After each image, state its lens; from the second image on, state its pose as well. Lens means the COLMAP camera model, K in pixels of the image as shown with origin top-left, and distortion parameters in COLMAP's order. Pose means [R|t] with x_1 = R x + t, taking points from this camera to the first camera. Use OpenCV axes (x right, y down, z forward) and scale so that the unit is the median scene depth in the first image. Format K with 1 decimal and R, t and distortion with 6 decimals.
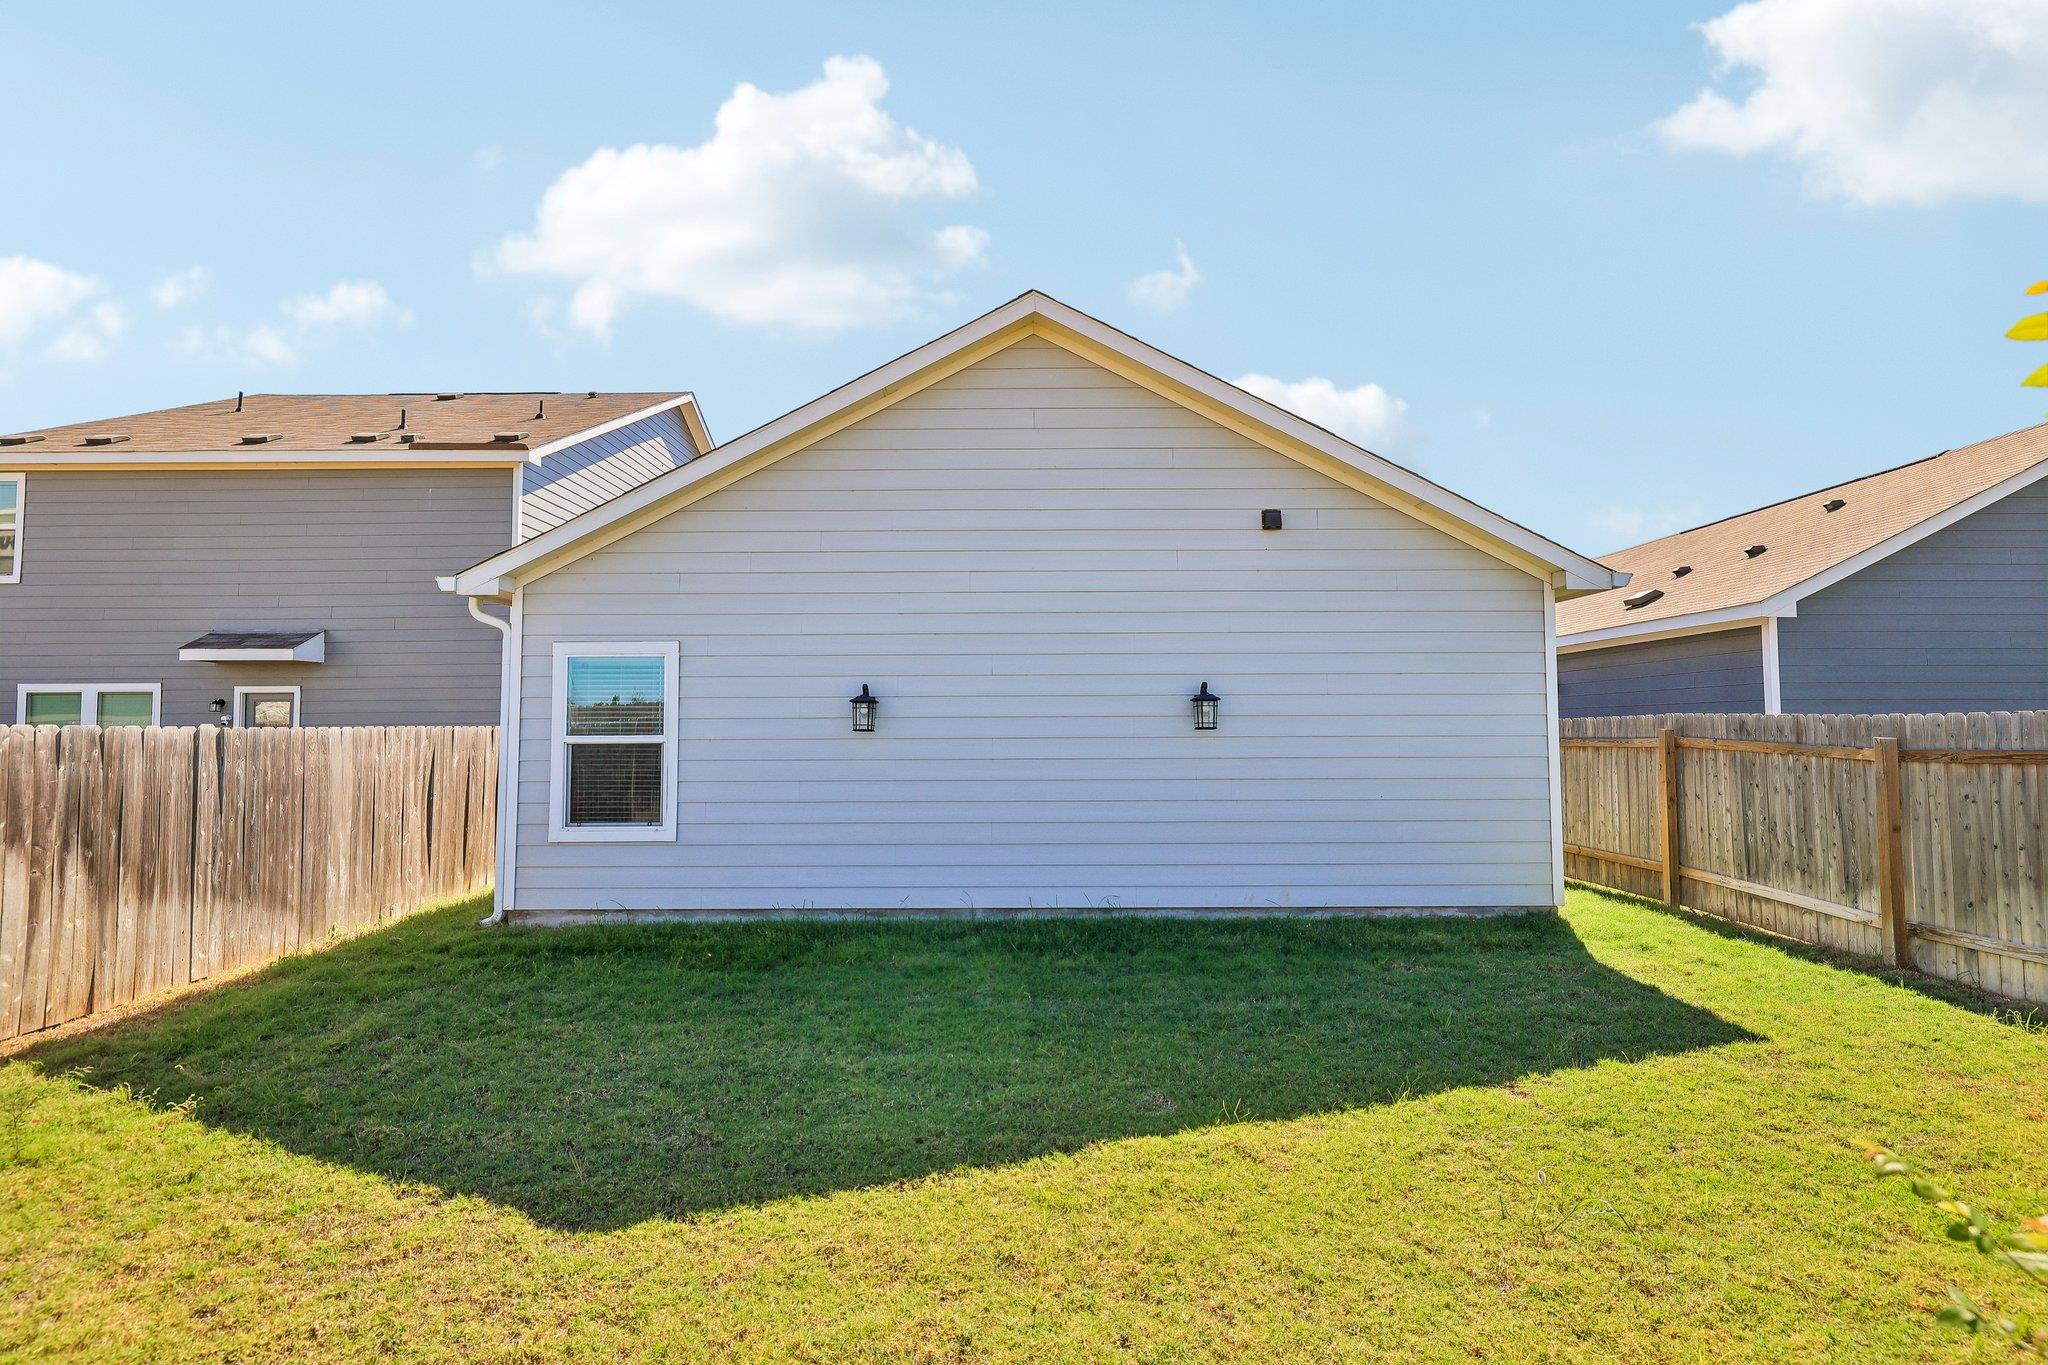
lens RADIAL K [[943.8, 0, 1023.9], [0, 943.8, 673.0], [0, 0, 1]] dist [0.000299, -0.001771]
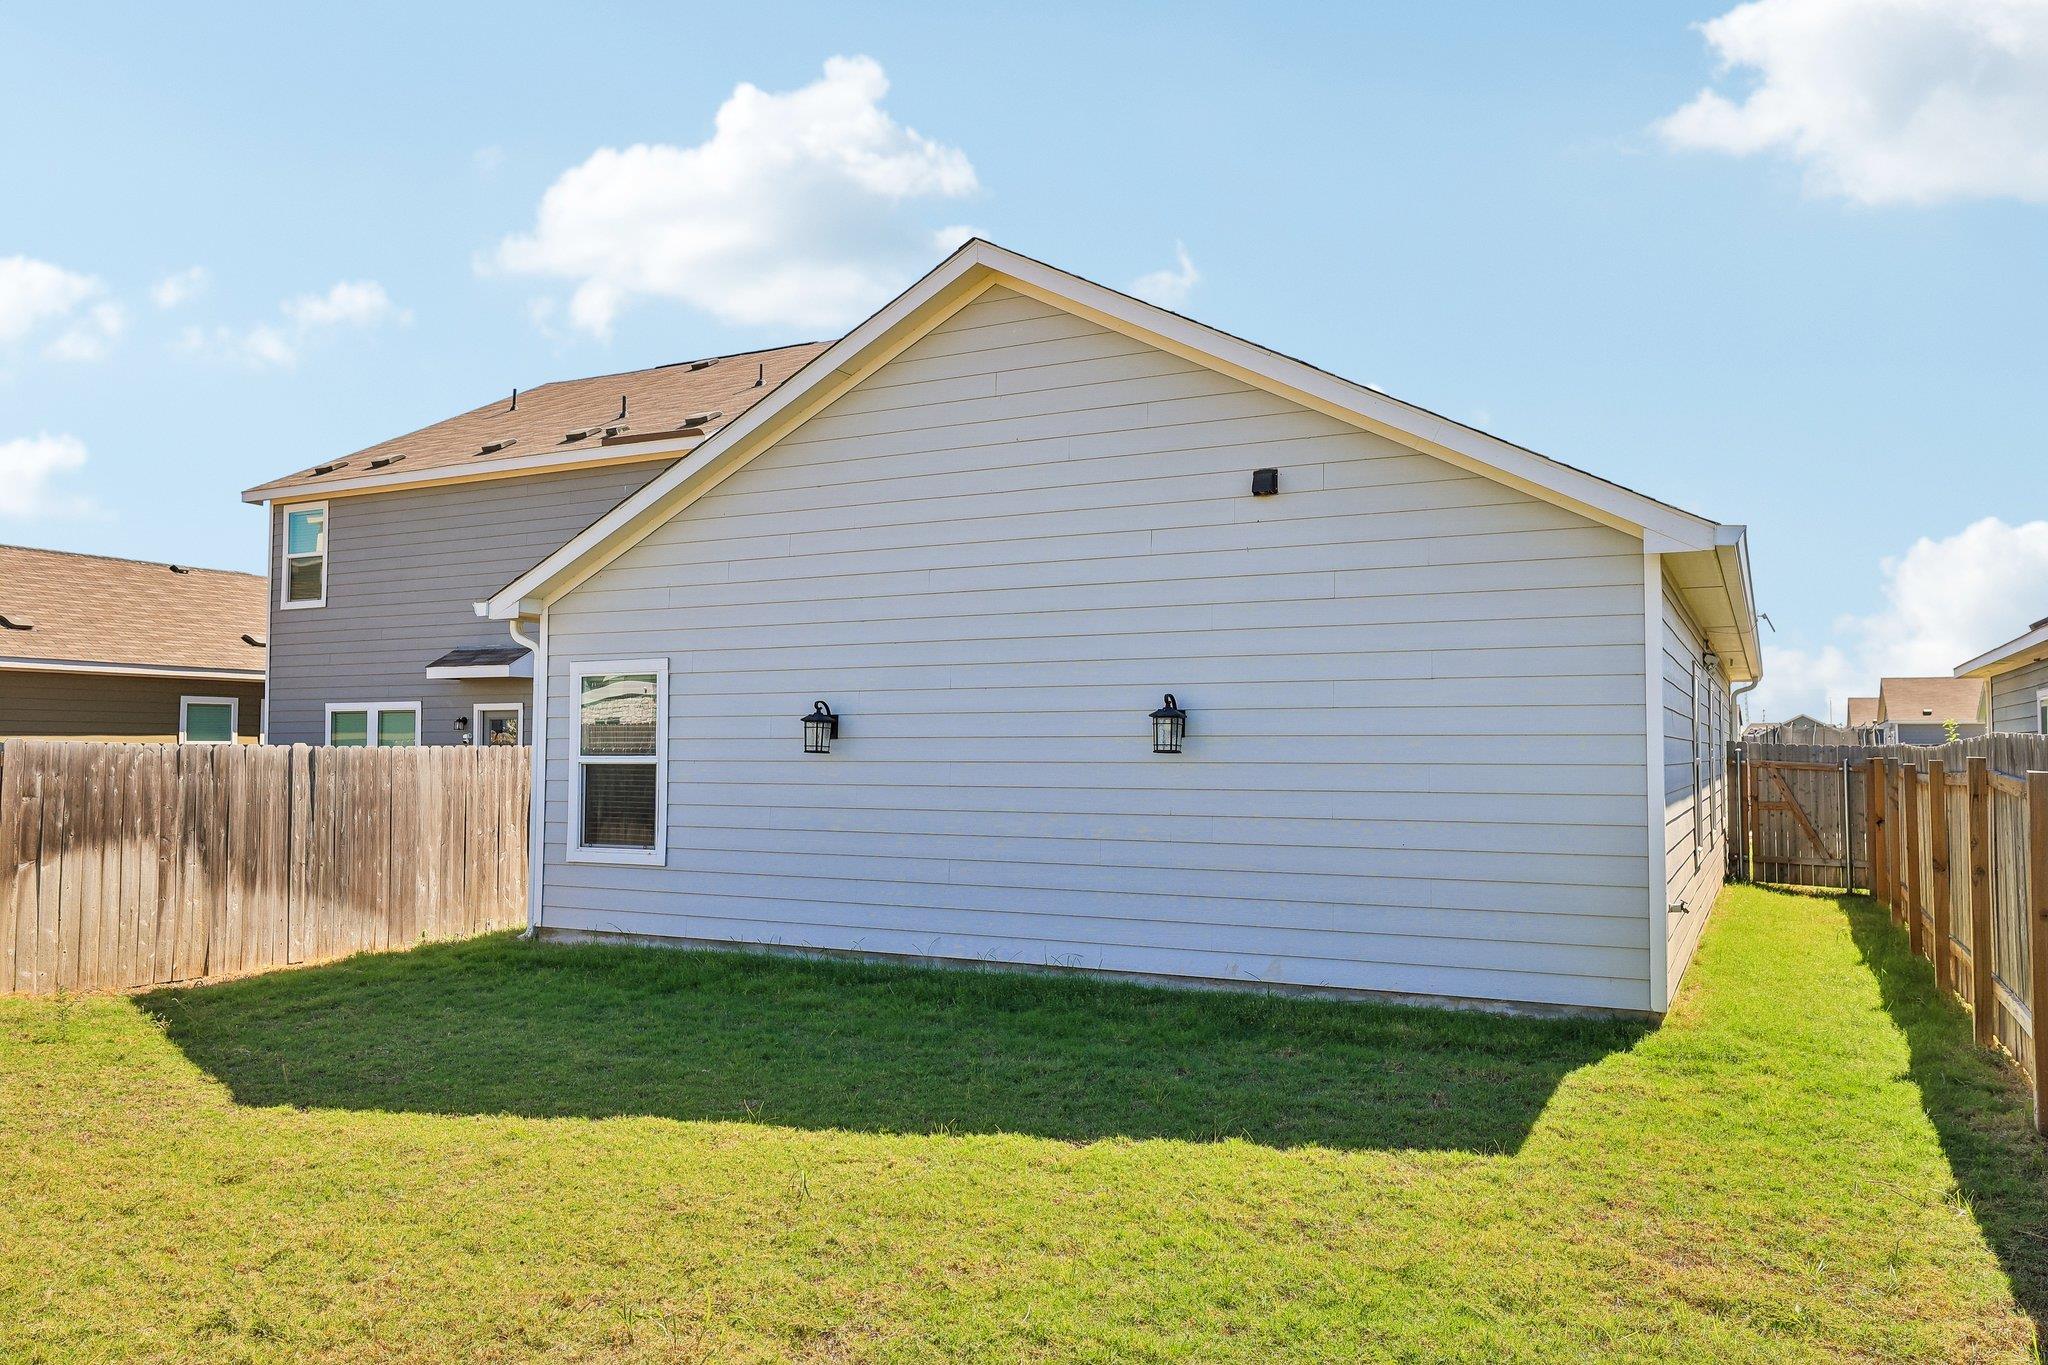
lens RADIAL K [[1489.3, 0, 1035.0], [0, 1489.3, 672.3], [0, 0, 1]] dist [-0.006316, -0.002223]
pose [[0.887766, -0.019022, -0.459902, 0.673121], [0.021775, 0.999763, 0.000683, -0.012460], [0.459780, -0.010621, 0.887969, -0.176350]]
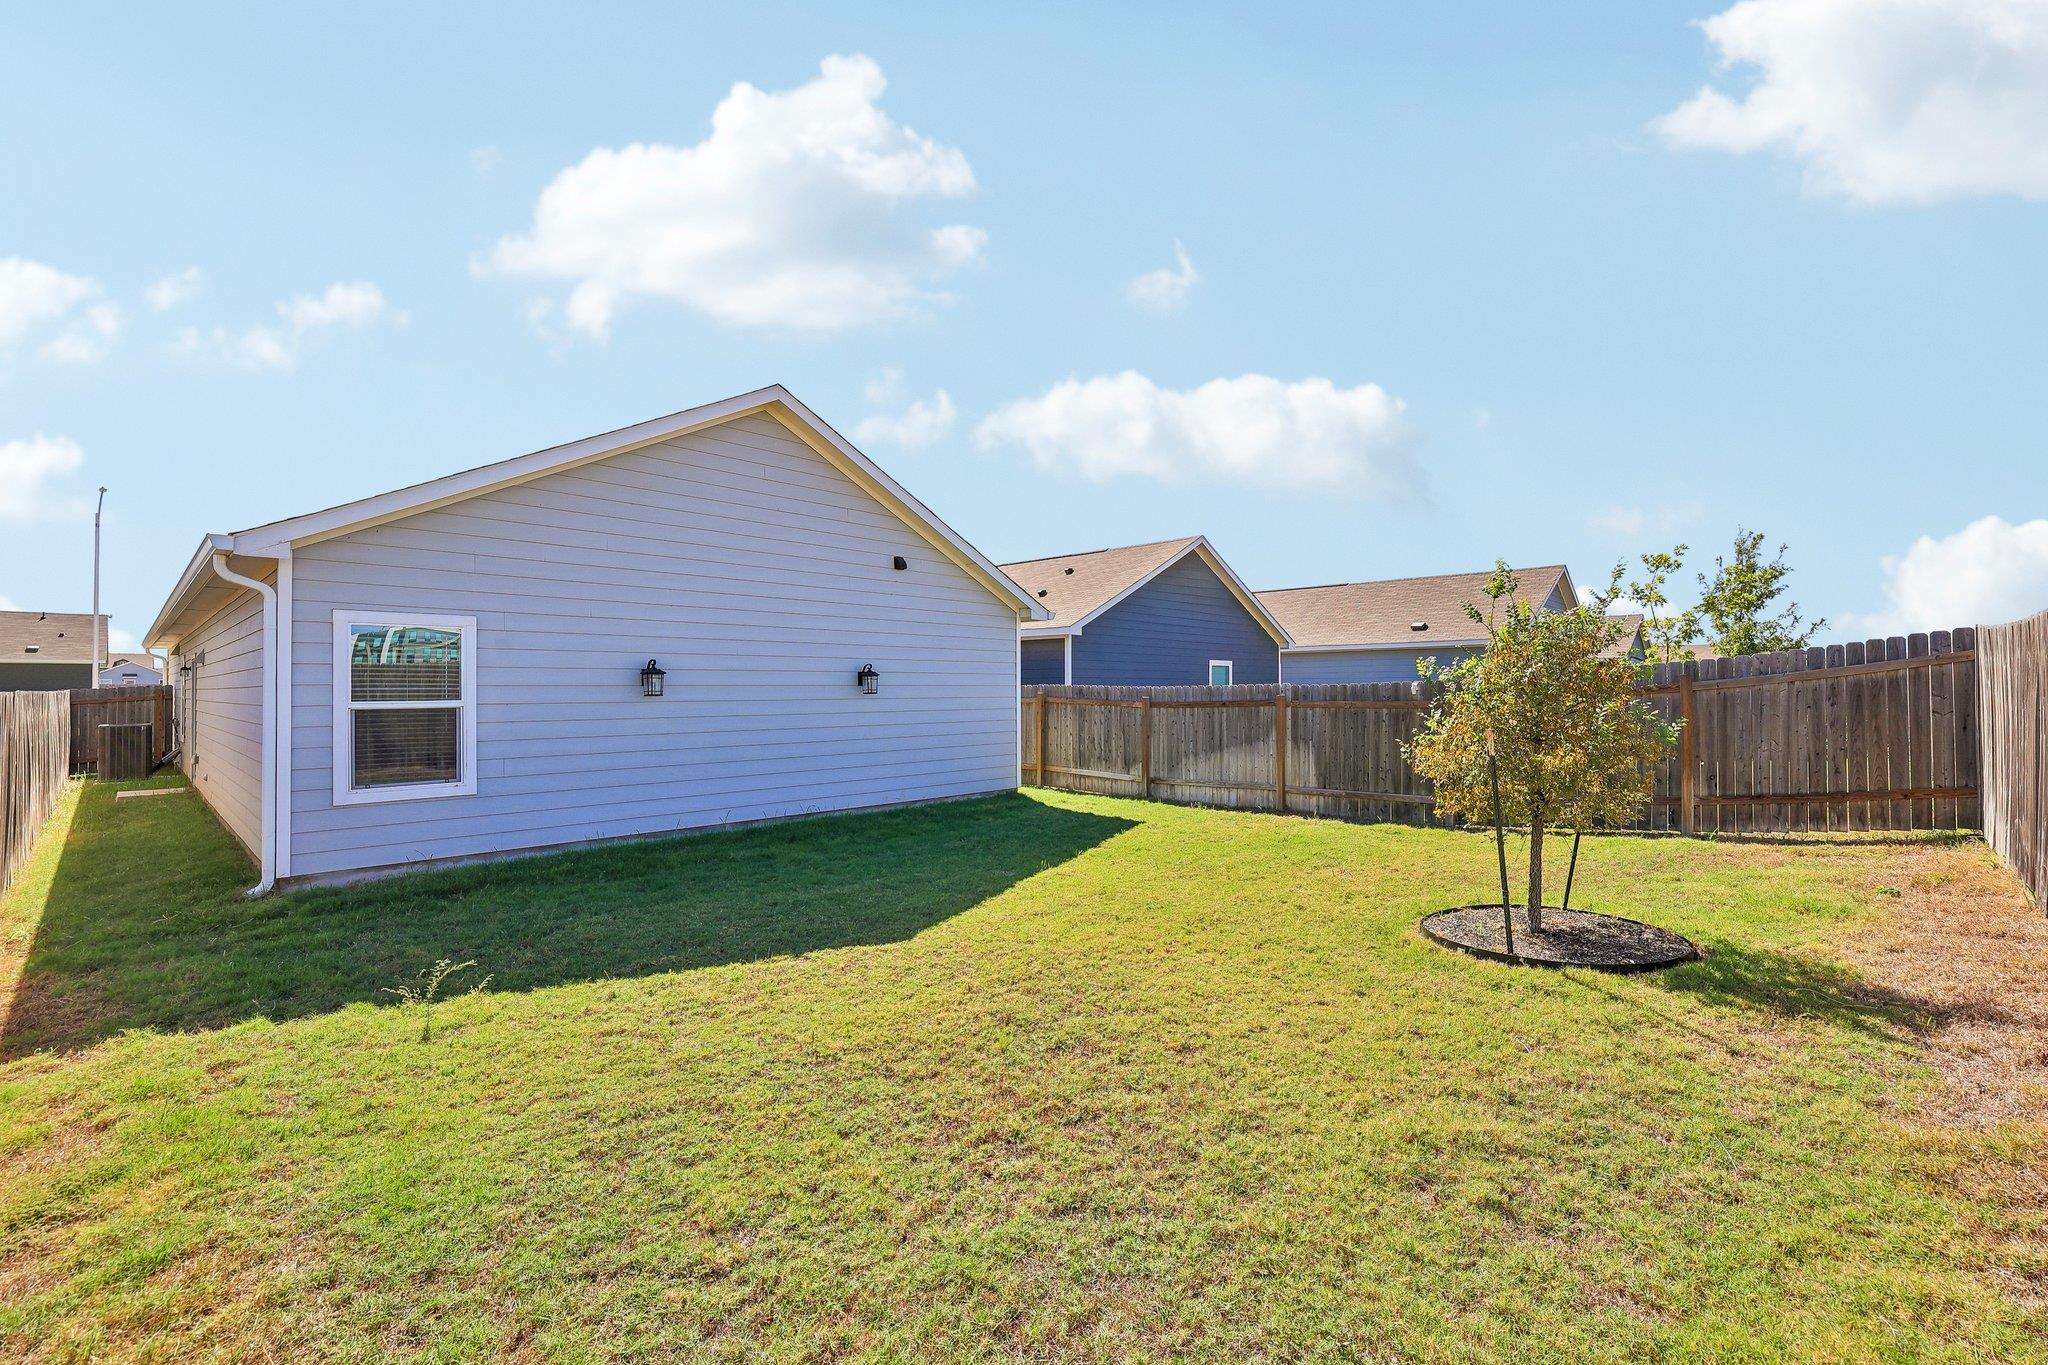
lens RADIAL K [[860.8, 0, 1032.0], [0, 860.8, 678.6], [0, 0, 1]] dist [0.001765, 0.001218]
pose [[0.685803, 0.010700, 0.727708, -0.666001], [-0.040565, 0.998900, 0.023541, -0.010763], [-0.726655, -0.045664, 0.685483, -0.181871]]
